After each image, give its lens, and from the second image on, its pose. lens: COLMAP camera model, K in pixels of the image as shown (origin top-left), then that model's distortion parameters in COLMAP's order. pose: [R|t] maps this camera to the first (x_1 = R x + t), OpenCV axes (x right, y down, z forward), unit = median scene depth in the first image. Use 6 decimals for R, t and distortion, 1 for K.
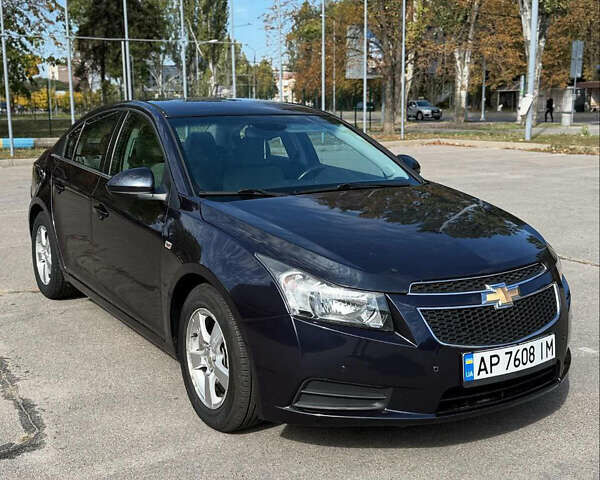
lens RADIAL K [[685.7, 0, 300.0], [0, 685.7, 240.0], [0, 0, 1]] dist [0.242722, -0.597183]
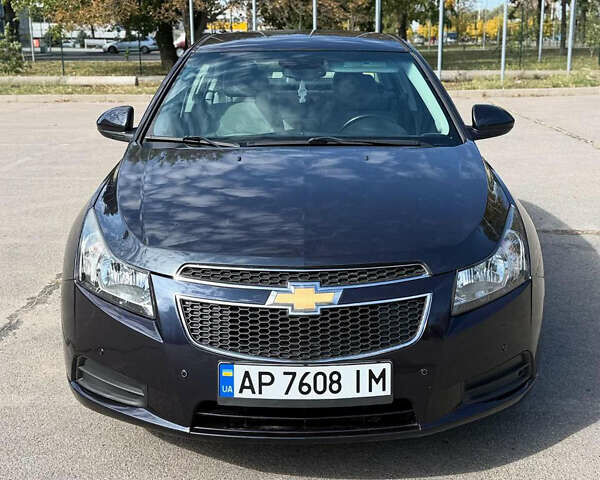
lens RADIAL K [[685.7, 0, 300.0], [0, 685.7, 240.0], [0, 0, 1]] dist [0.242722, -0.597183]
pose [[0.852042, 0.130545, -0.506934, 0.666210], [-0.085991, 0.990155, 0.110451, -0.066270], [0.516362, -0.050517, 0.854879, 0.367186]]
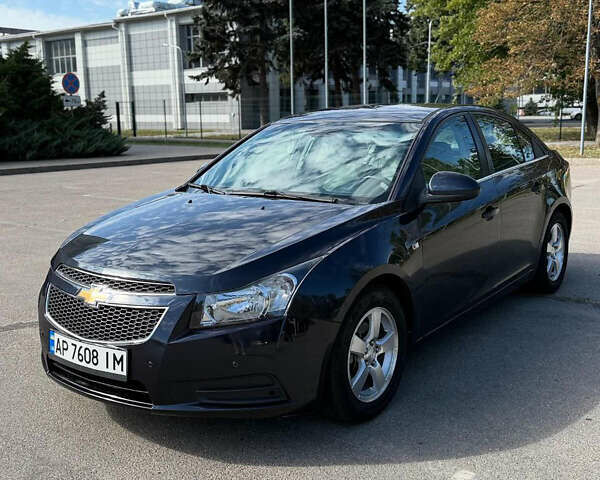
lens RADIAL K [[685.7, 0, 300.0], [0, 685.7, 240.0], [0, 0, 1]] dist [0.242722, -0.597183]
pose [[0.368157, 0.162717, -0.915414, 1.402360], [-0.148342, 0.982234, 0.114935, -0.179001], [0.917854, 0.093481, 0.385754, 0.880126]]
